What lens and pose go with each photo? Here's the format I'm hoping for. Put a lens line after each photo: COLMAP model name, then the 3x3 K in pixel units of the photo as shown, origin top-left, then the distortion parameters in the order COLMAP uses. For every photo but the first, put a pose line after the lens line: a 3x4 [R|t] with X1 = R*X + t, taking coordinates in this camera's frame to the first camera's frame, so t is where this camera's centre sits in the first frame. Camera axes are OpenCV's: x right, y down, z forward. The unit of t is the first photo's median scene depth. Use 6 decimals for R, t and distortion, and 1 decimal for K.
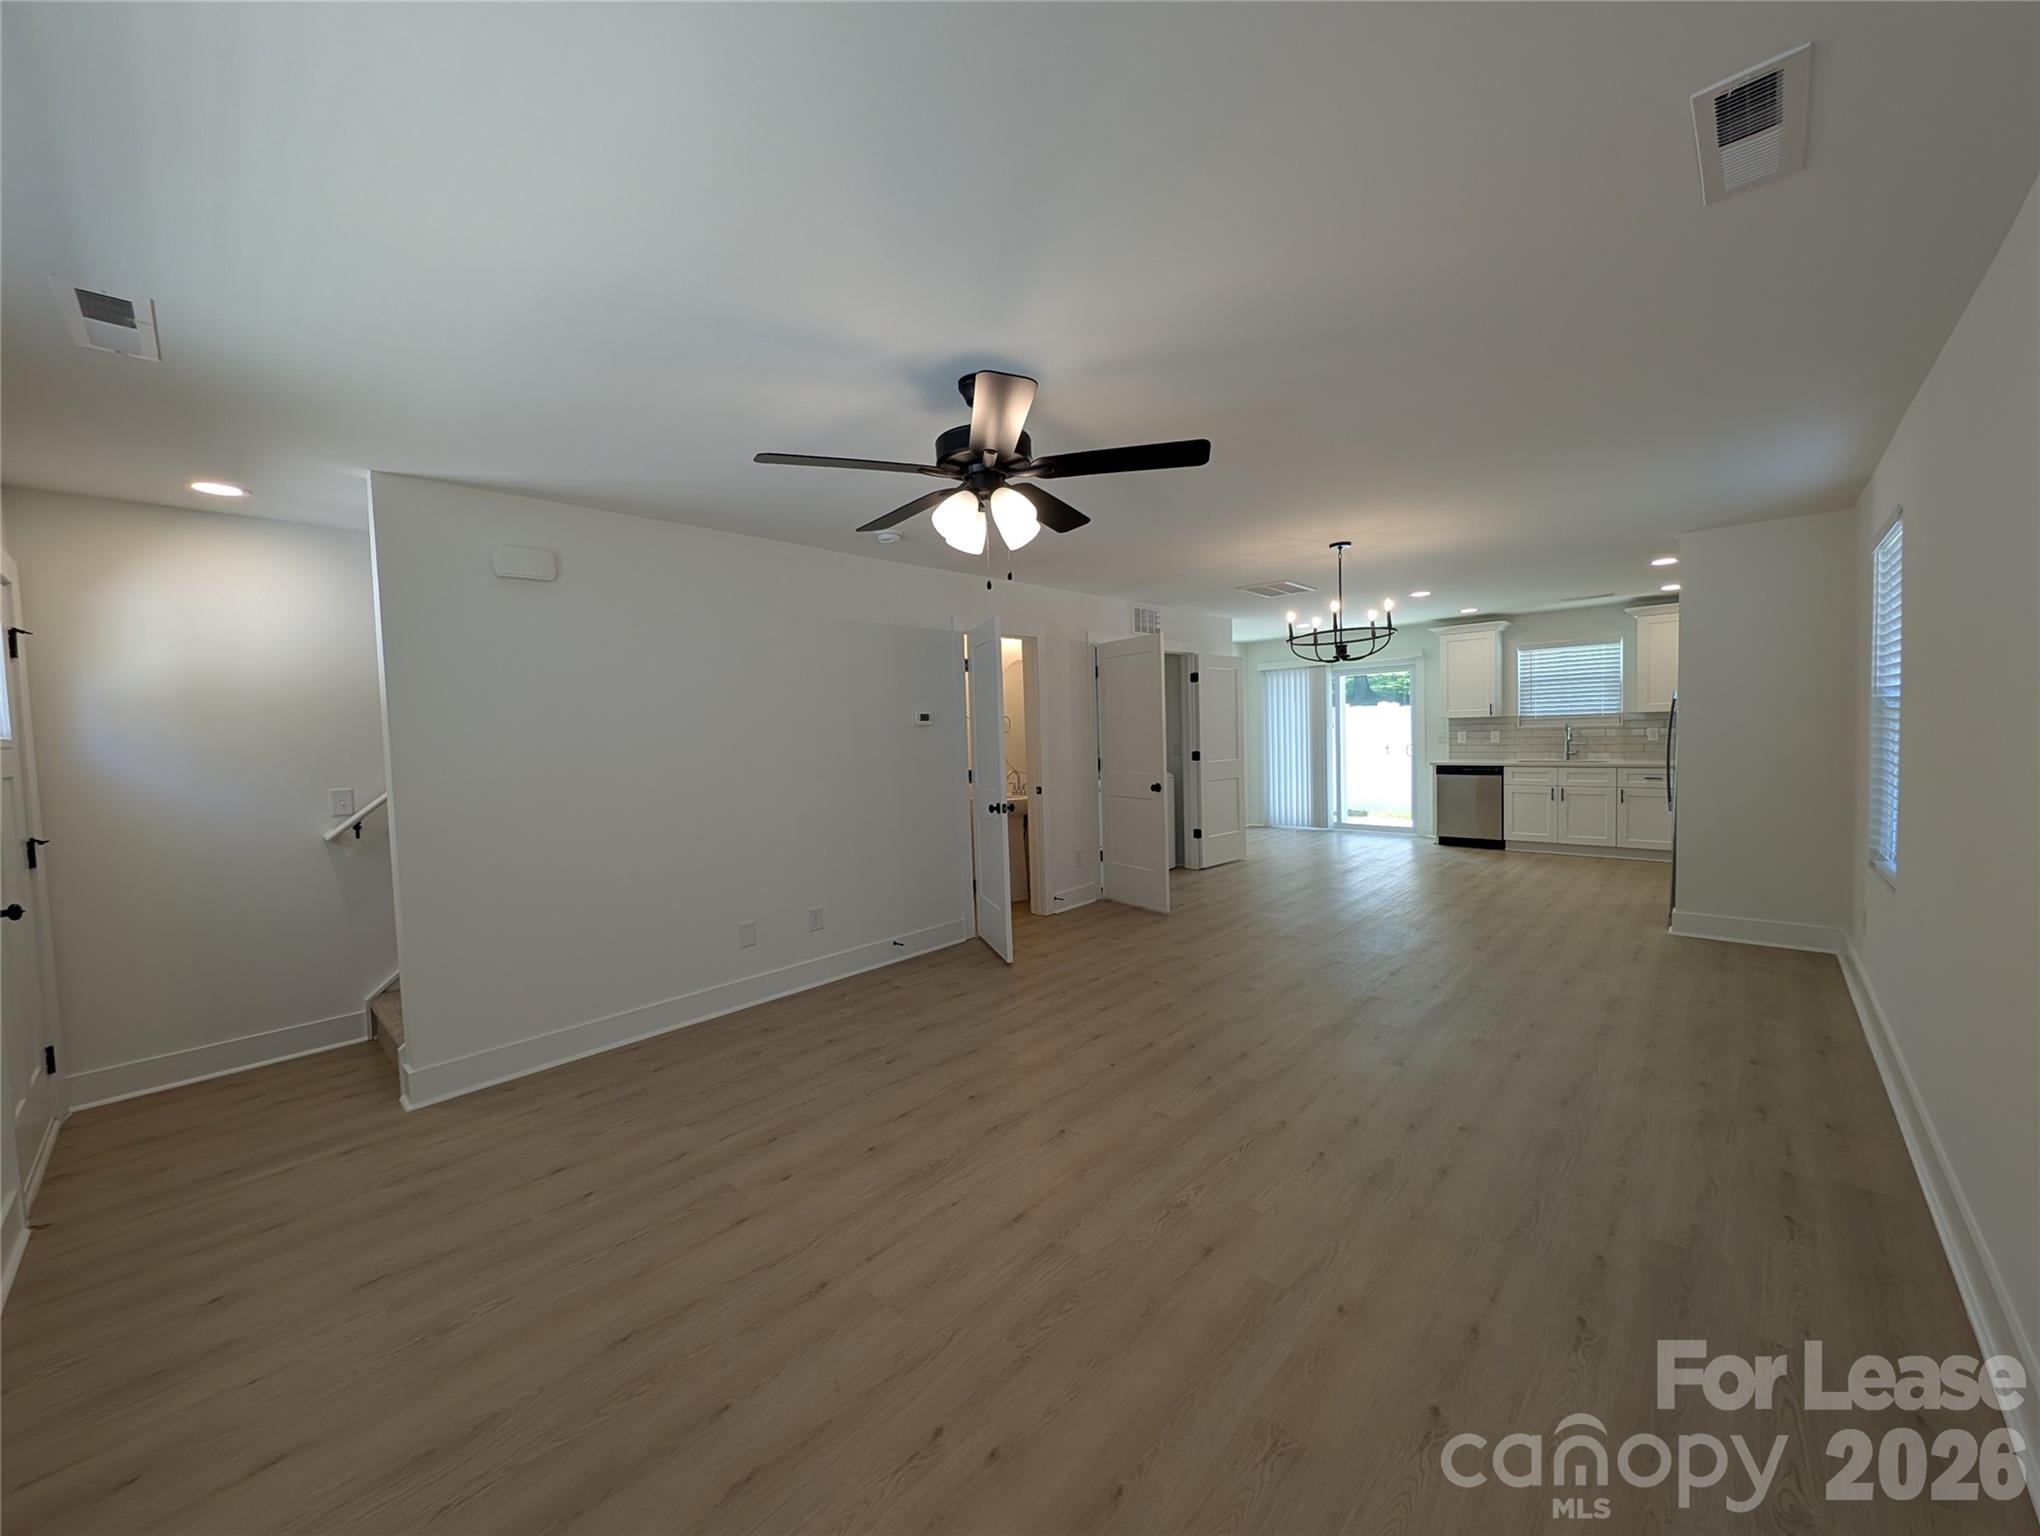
lens RADIAL K [[766.5, 0, 1020.6], [0, 766.5, 766.6], [0, 0, 1]] dist [0.014467, -0.005588]
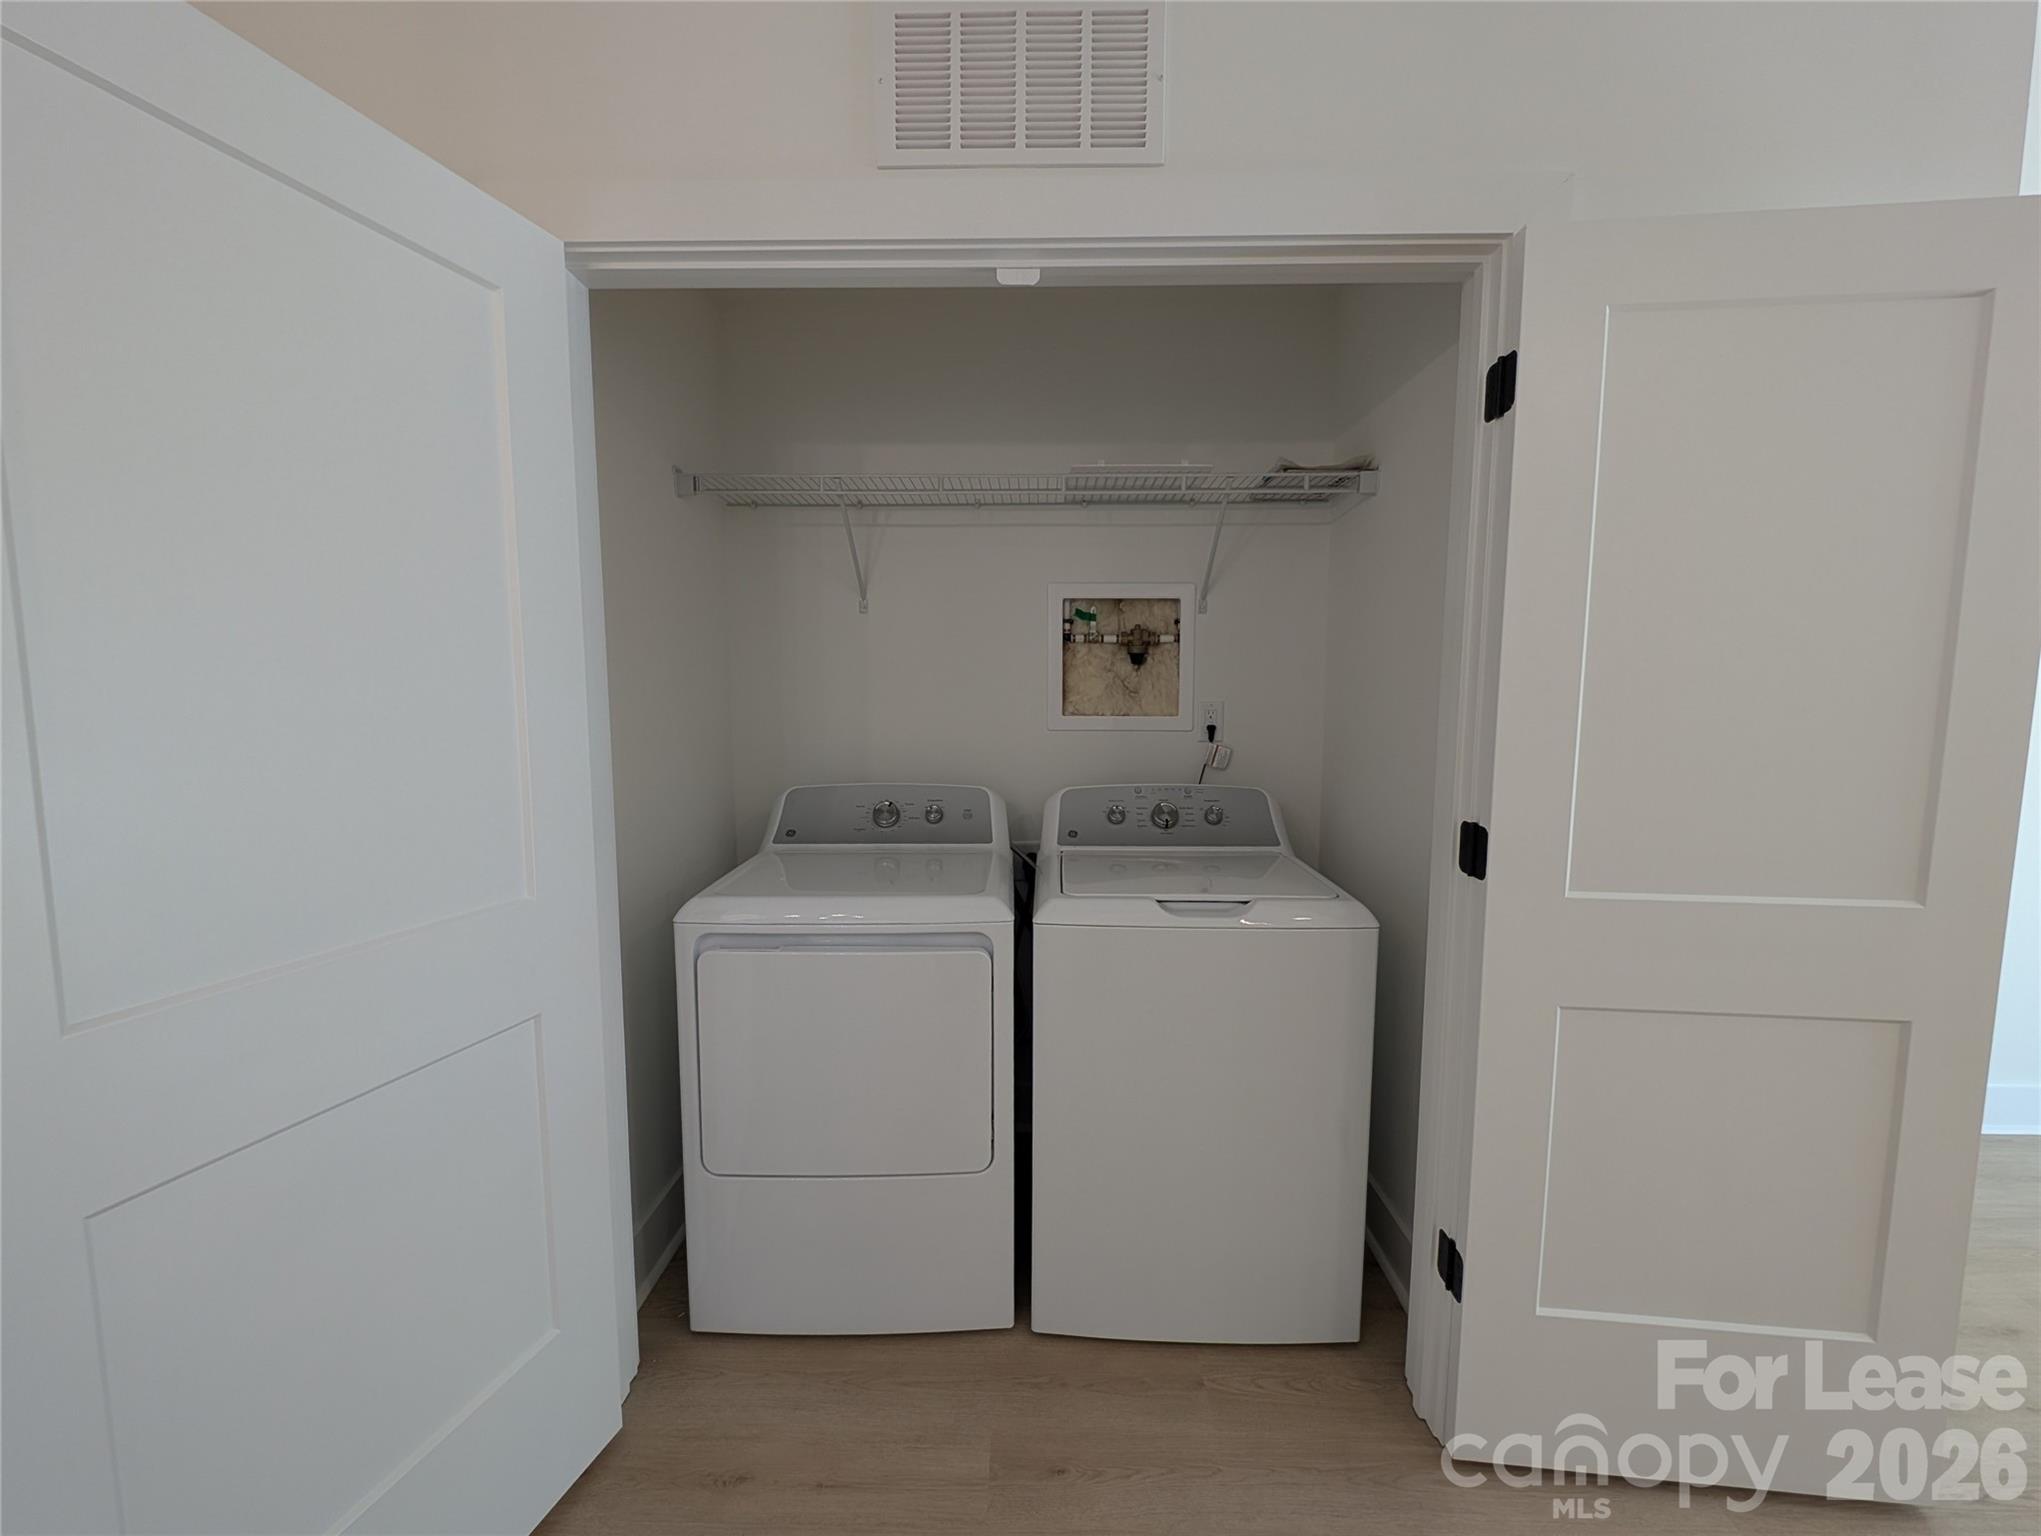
lens RADIAL K [[766.9, 0, 1021.1], [0, 766.9, 766.6], [0, 0, 1]] dist [0.014467, -0.005588]
pose [[0.667504, 0.109296, -0.736541, 0.286366], [-0.060438, 0.993858, 0.092706, -0.042929], [0.742149, -0.017367, 0.670010, 0.798832]]
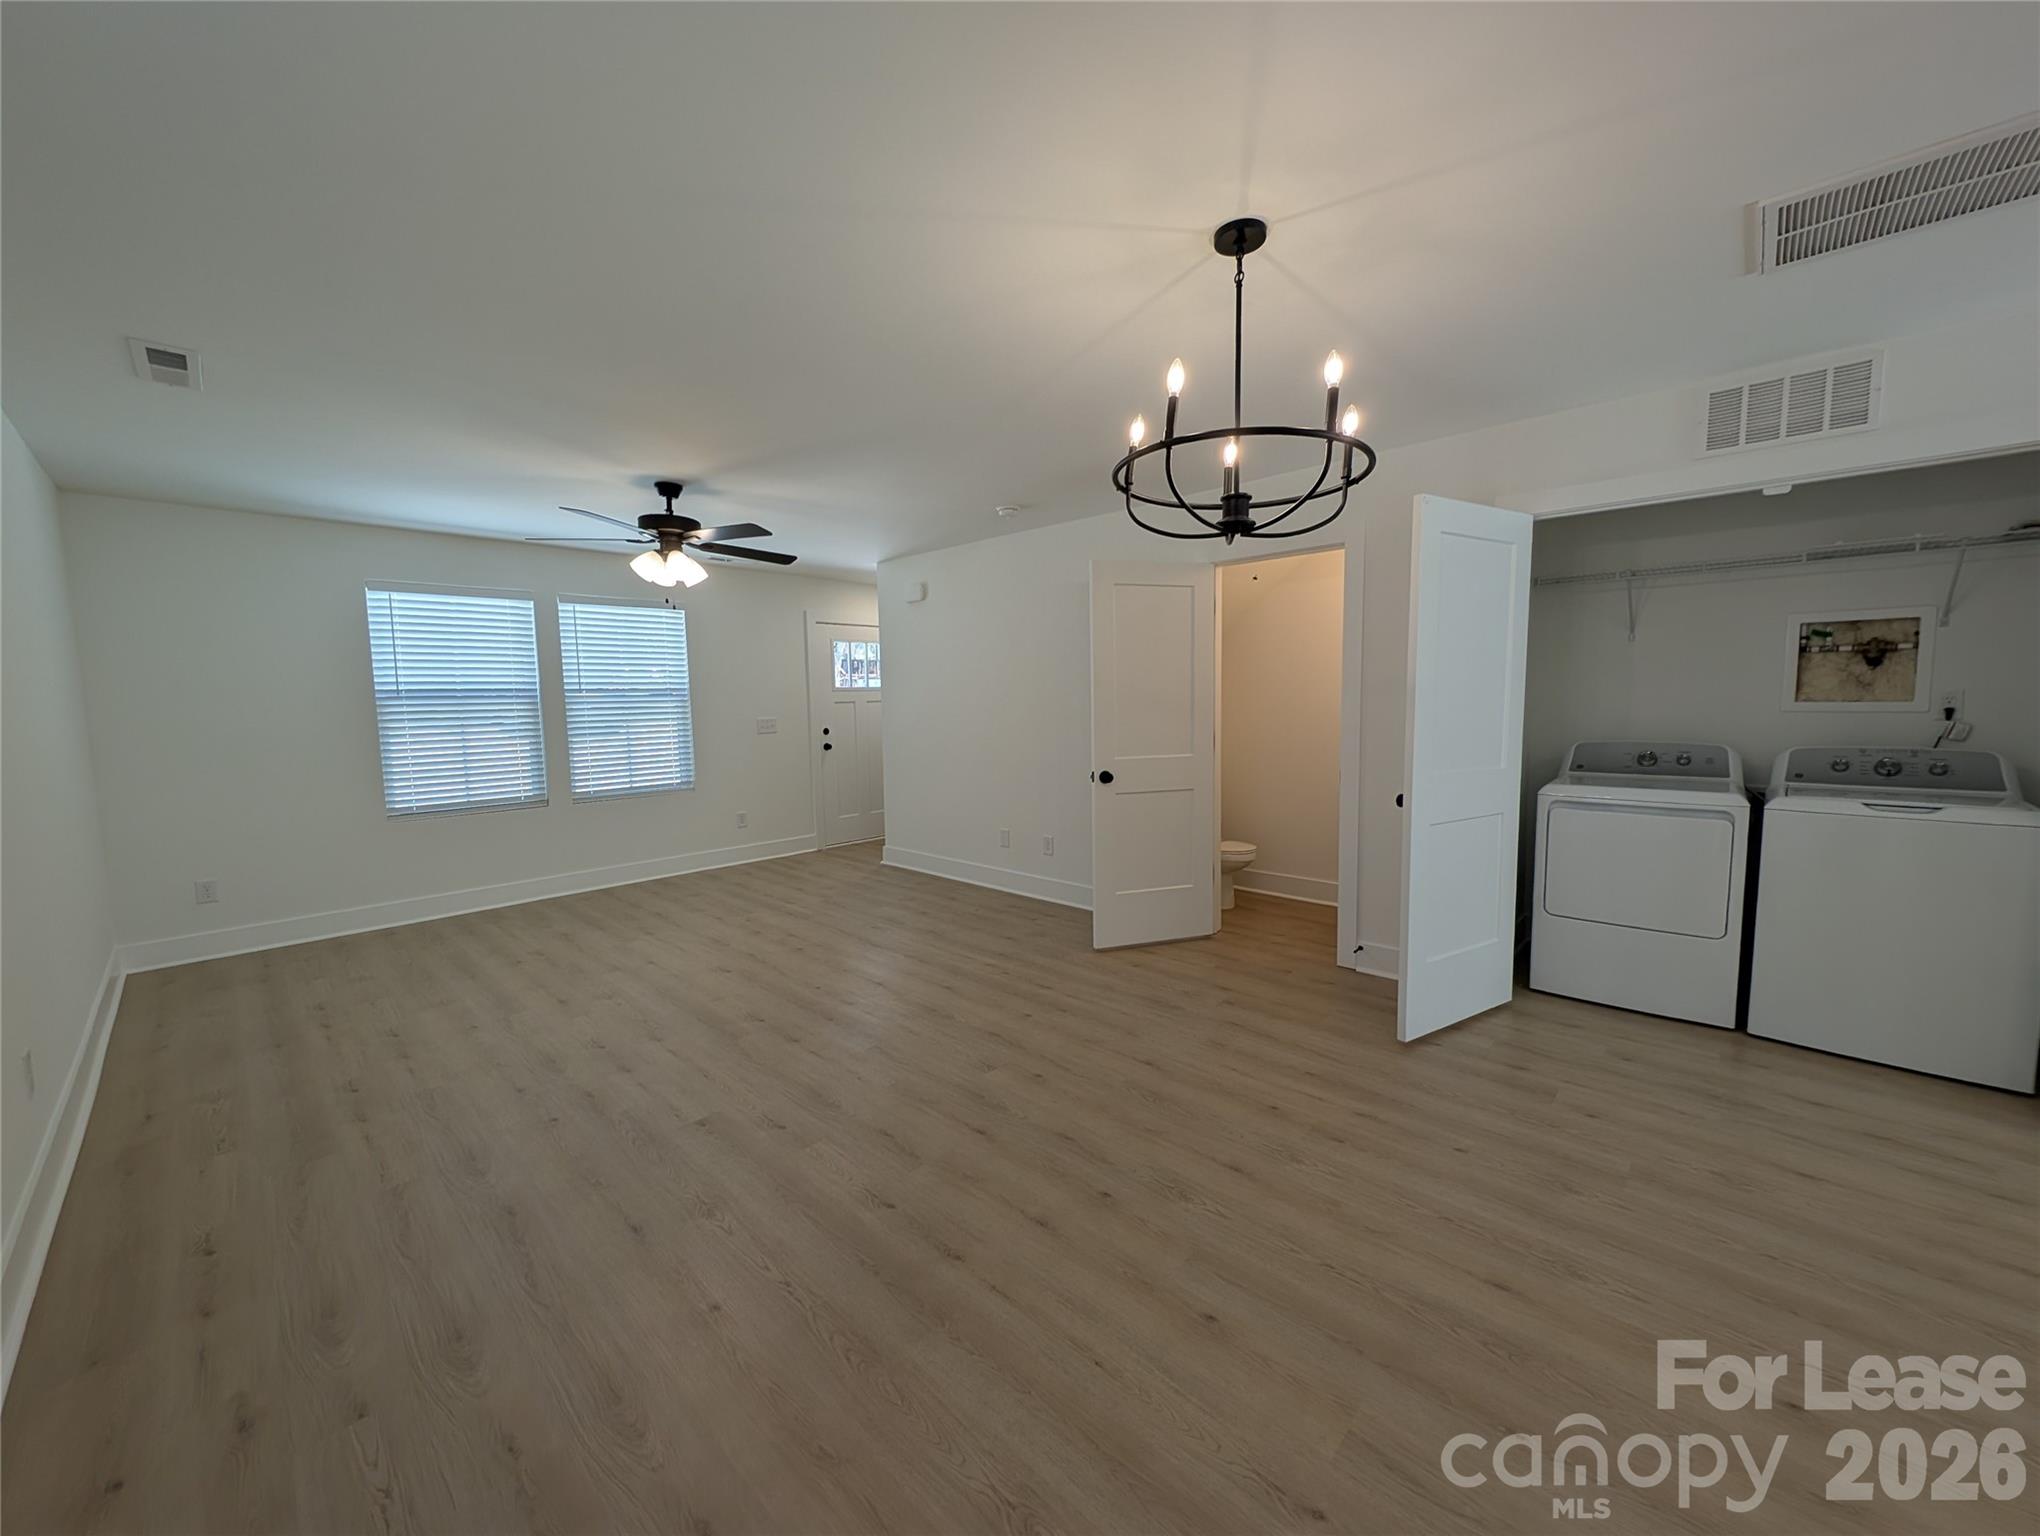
lens RADIAL K [[766.5, 0, 1020.6], [0, 766.5, 766.6], [0, 0, 1]] dist [0.014467, -0.005588]
pose [[-0.003782, 0.123361, -0.992355, 0.528389], [-0.032479, 0.991823, 0.123419, -0.039550], [0.999465, 0.032698, 0.000255, 0.561394]]
